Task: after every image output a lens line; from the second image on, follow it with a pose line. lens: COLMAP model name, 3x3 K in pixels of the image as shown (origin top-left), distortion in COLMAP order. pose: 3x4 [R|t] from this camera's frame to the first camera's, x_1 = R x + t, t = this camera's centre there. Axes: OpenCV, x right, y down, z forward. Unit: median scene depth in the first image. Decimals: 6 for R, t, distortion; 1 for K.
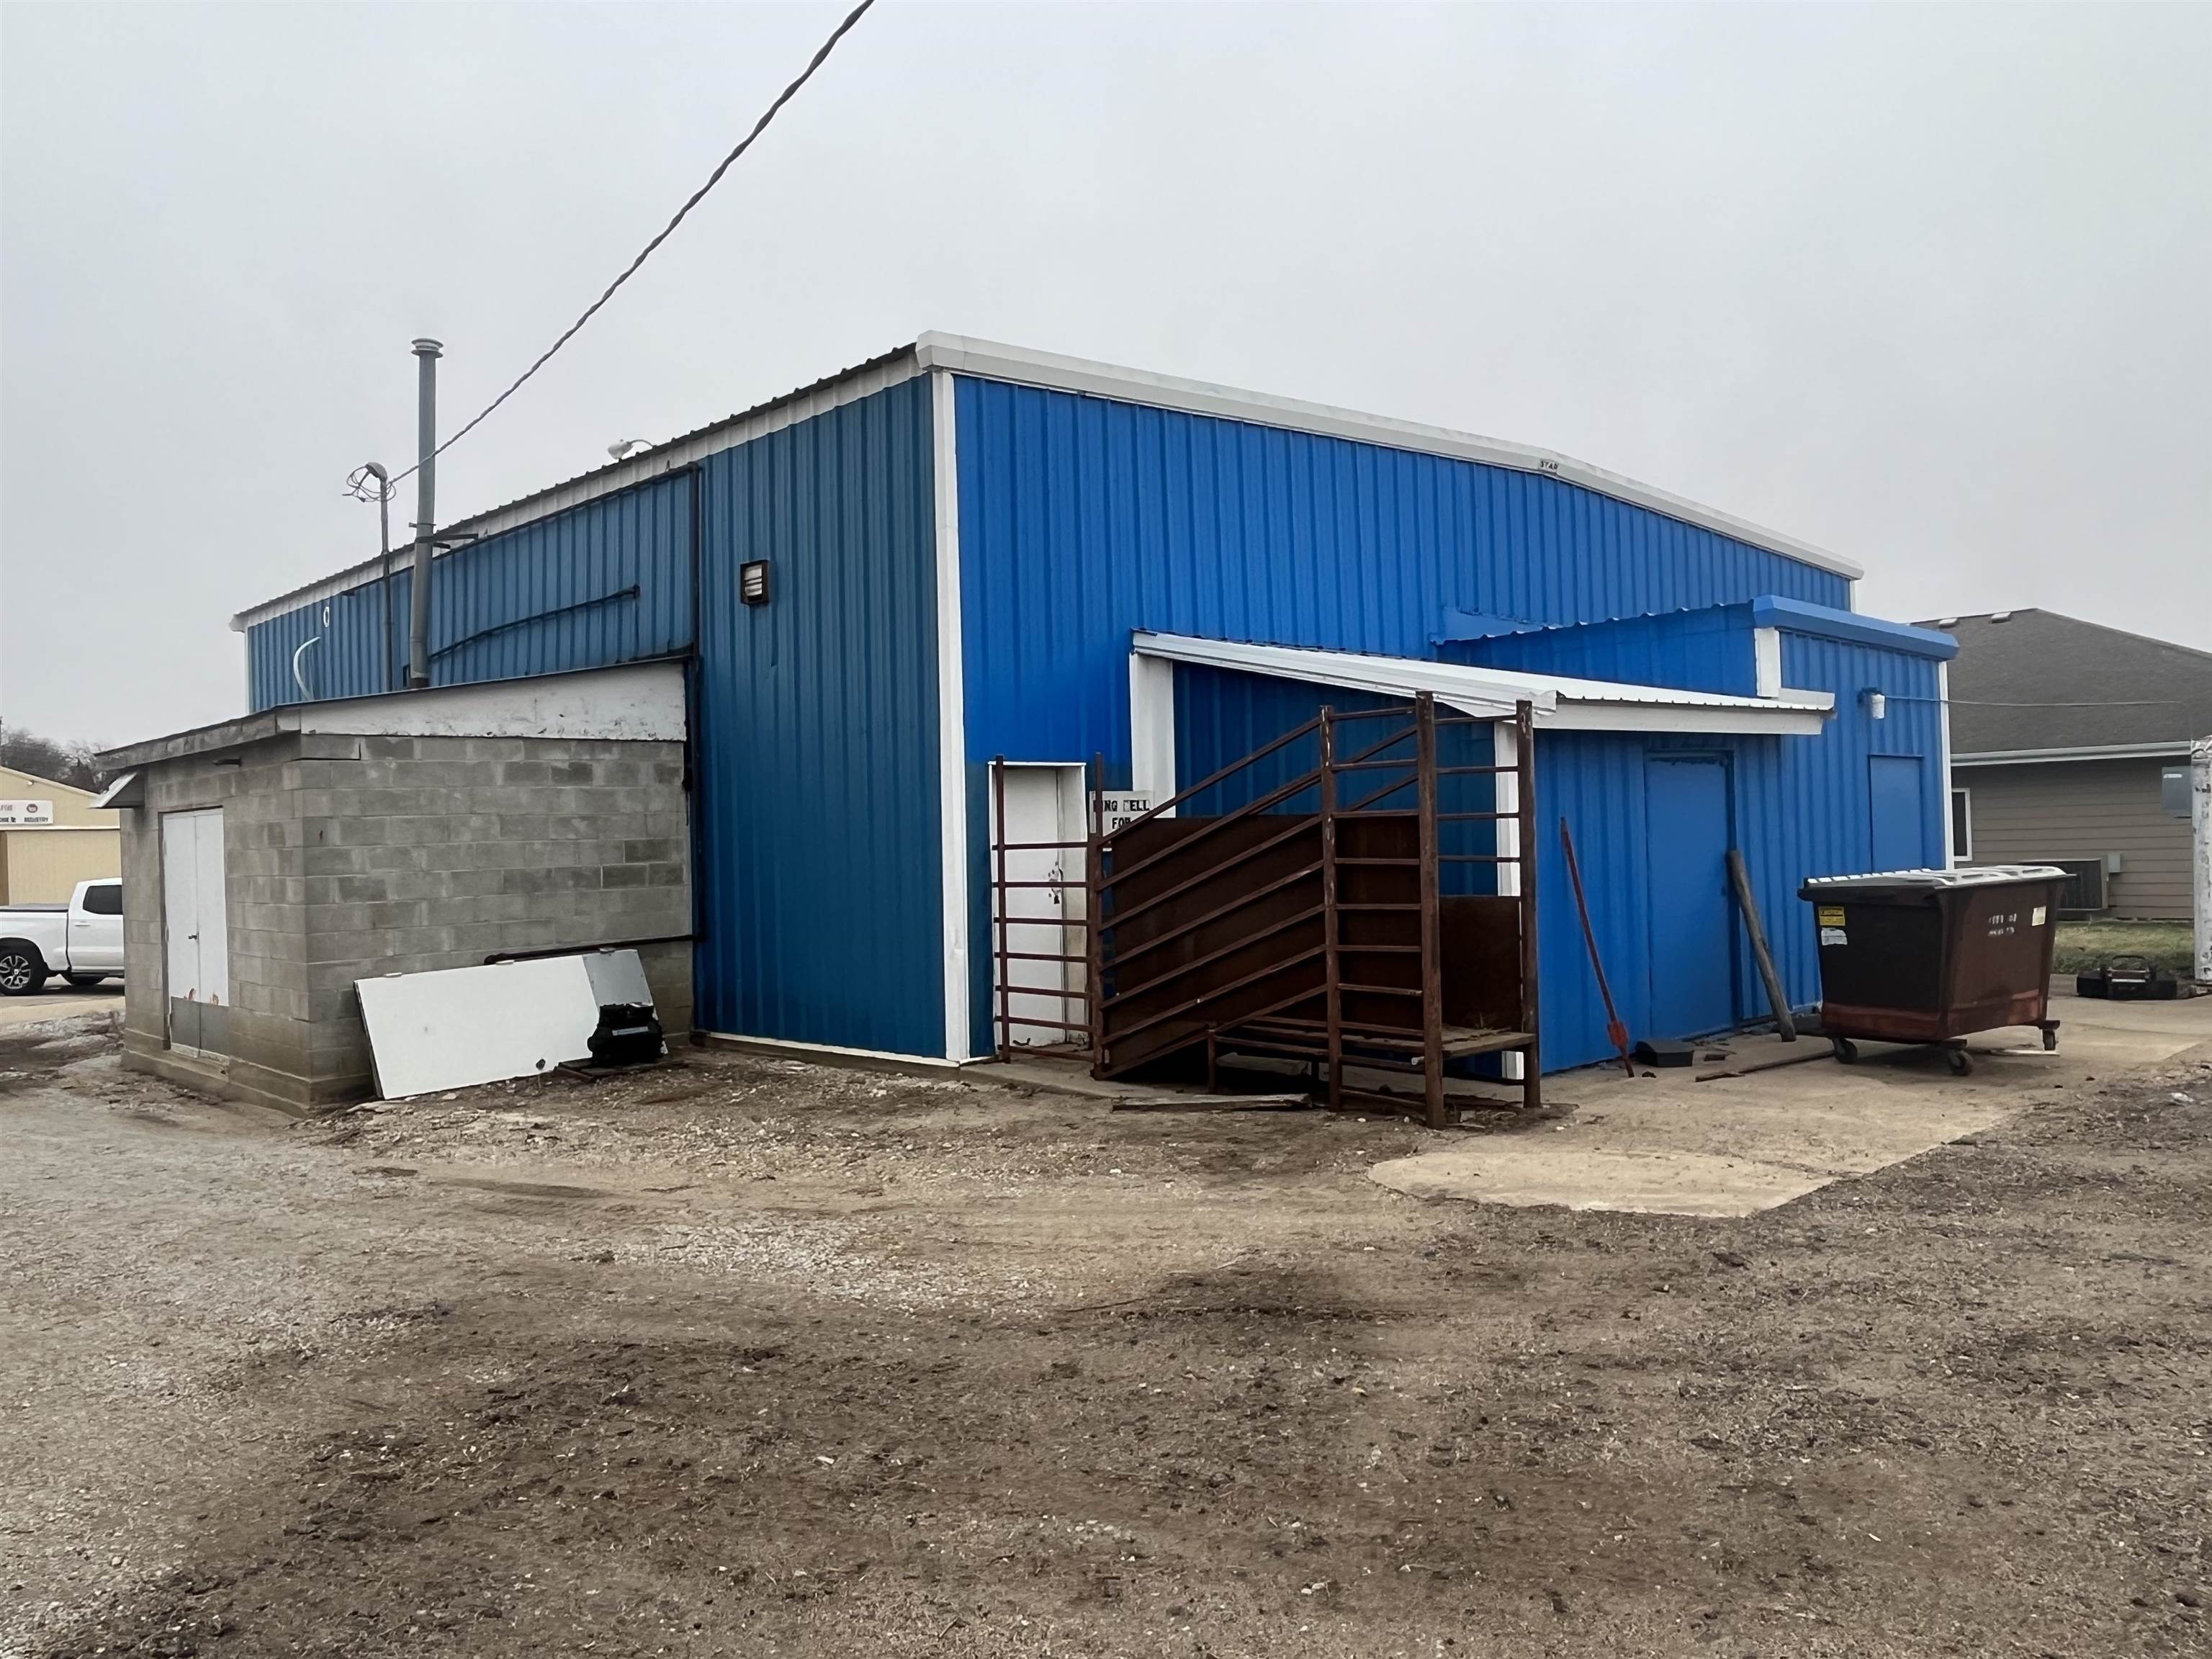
lens RADIAL K [[1592.2, 0, 1094.9], [0, 1592.2, 825.3], [0, 0, 1]] dist [-0.002246, 0.004488]
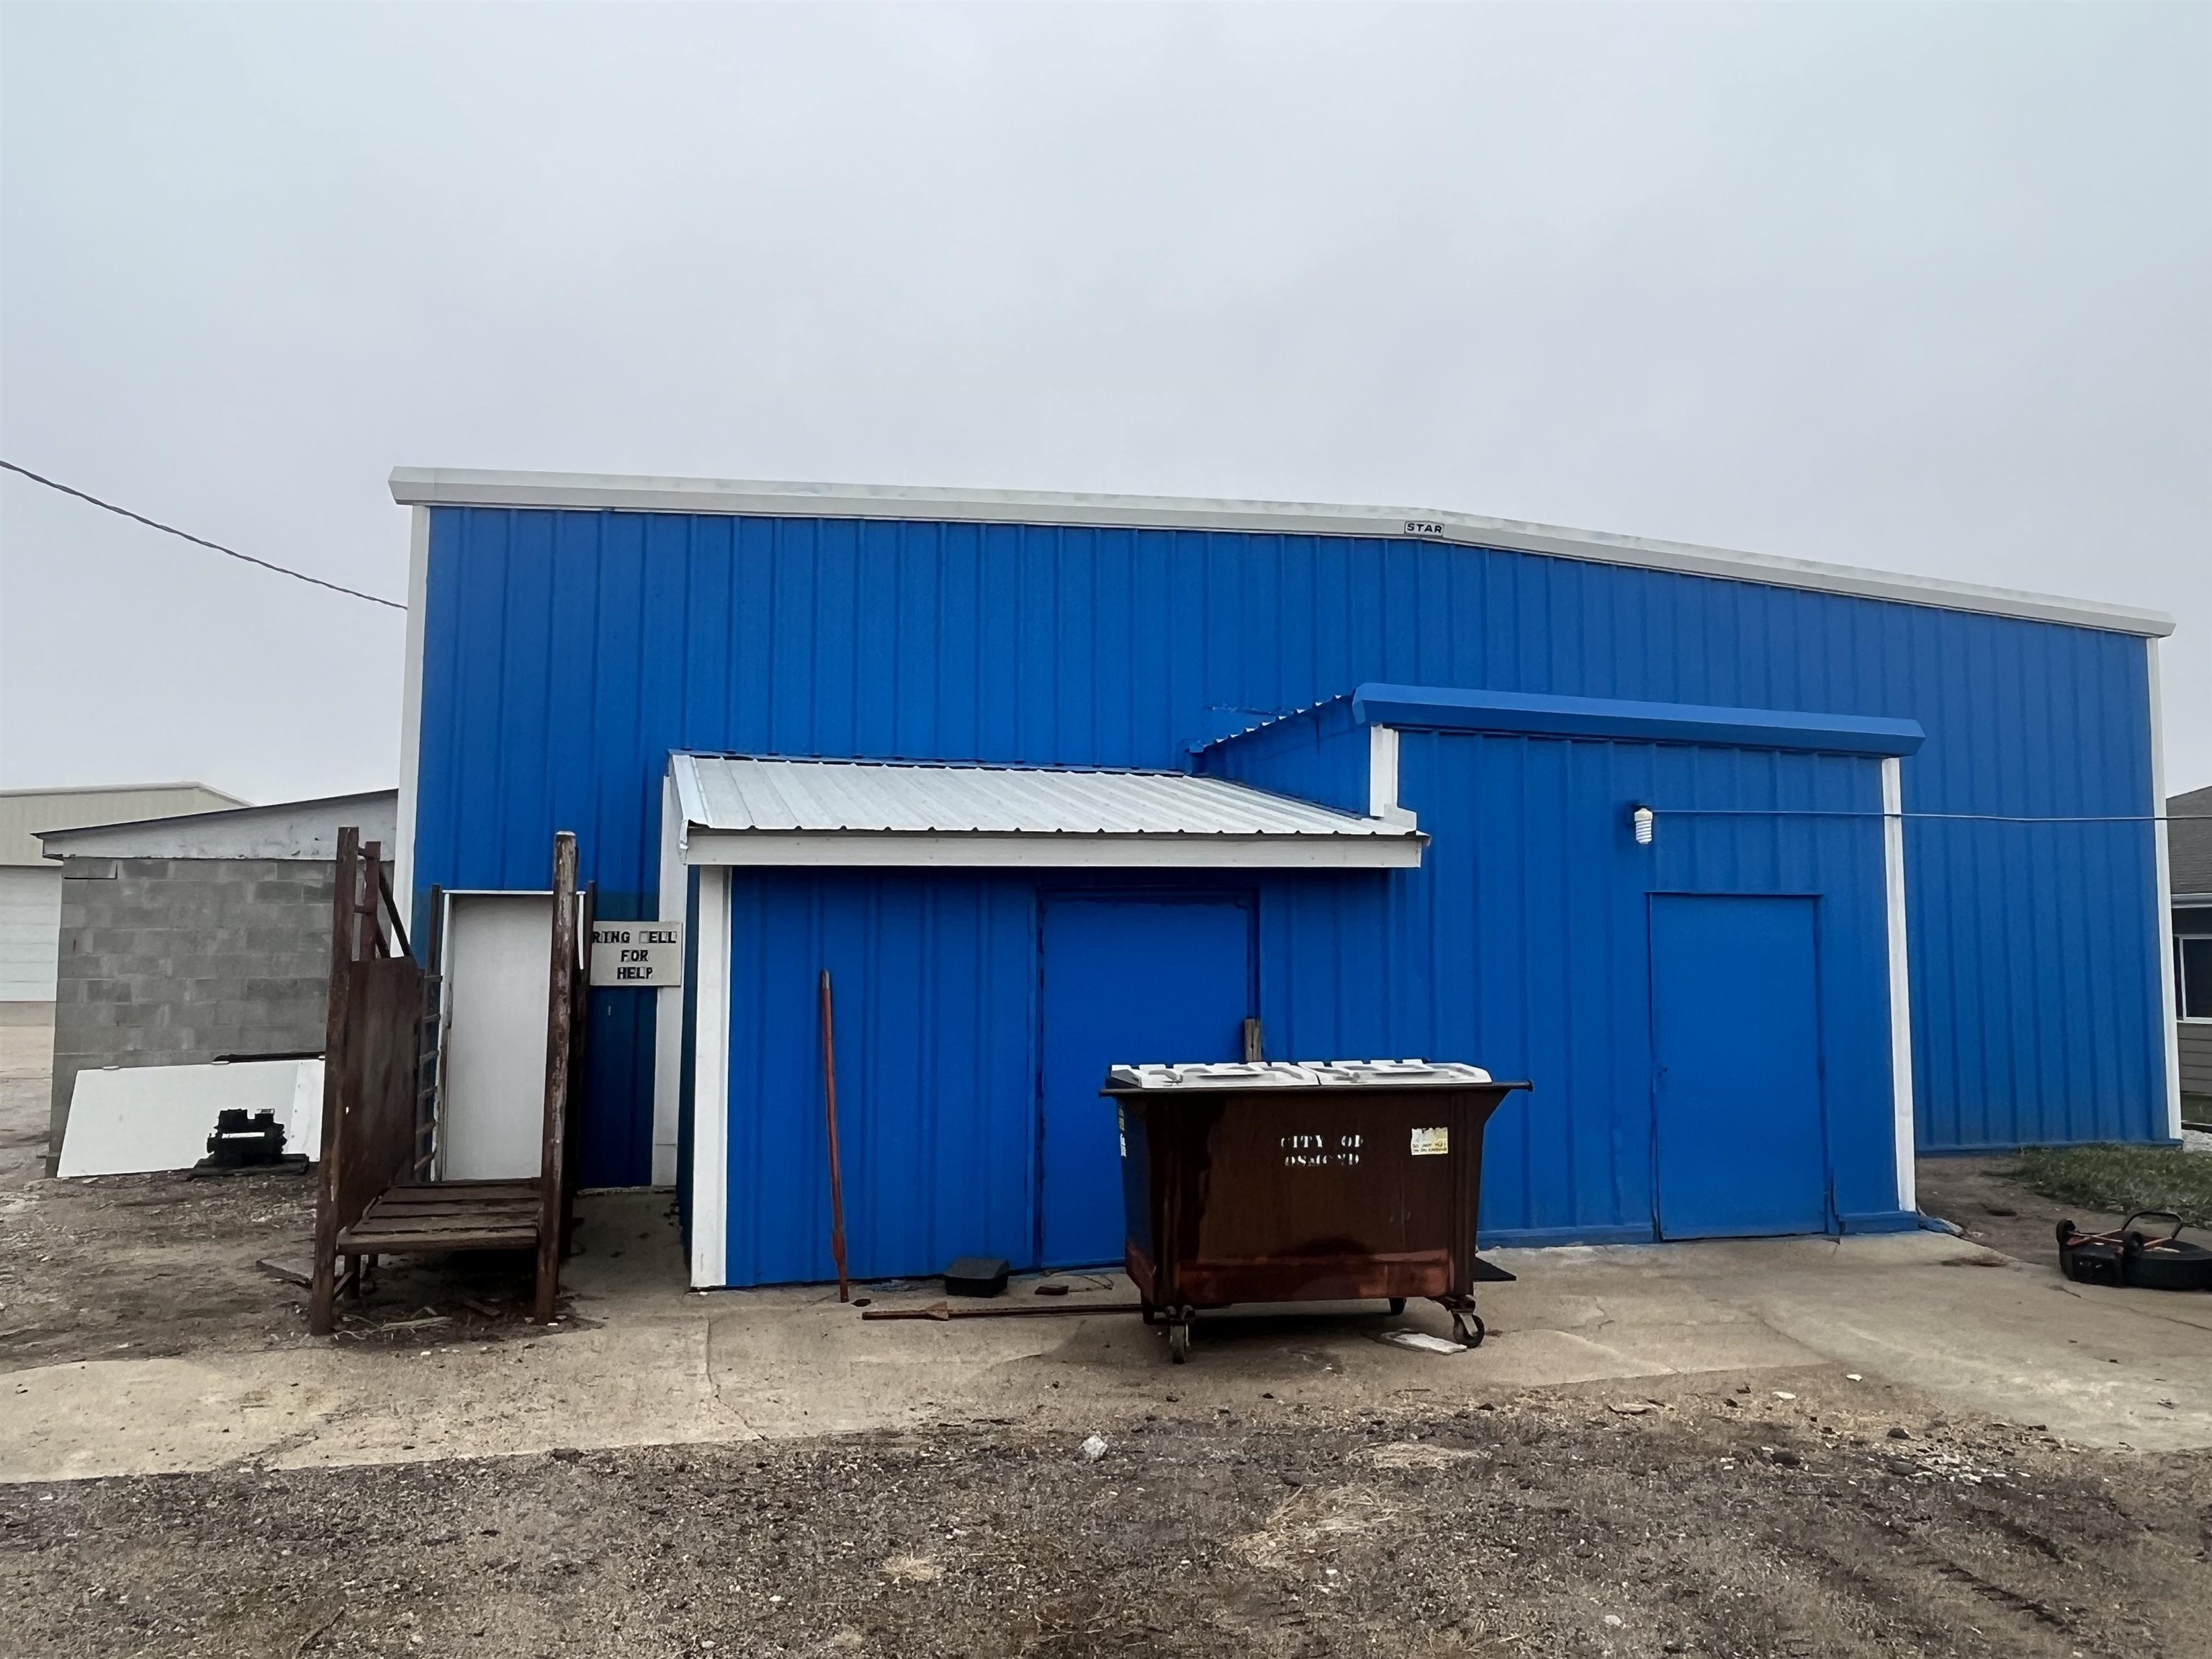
lens RADIAL K [[1592.2, 0, 1103.8], [0, 1592.2, 820.1], [0, 0, 1]] dist [-0.002246, 0.004488]
pose [[0.892147, -0.004479, -0.451723, 0.672759], [-0.024744, 0.997965, -0.058762, -0.032421], [0.451067, 0.063602, 0.890221, 0.276144]]
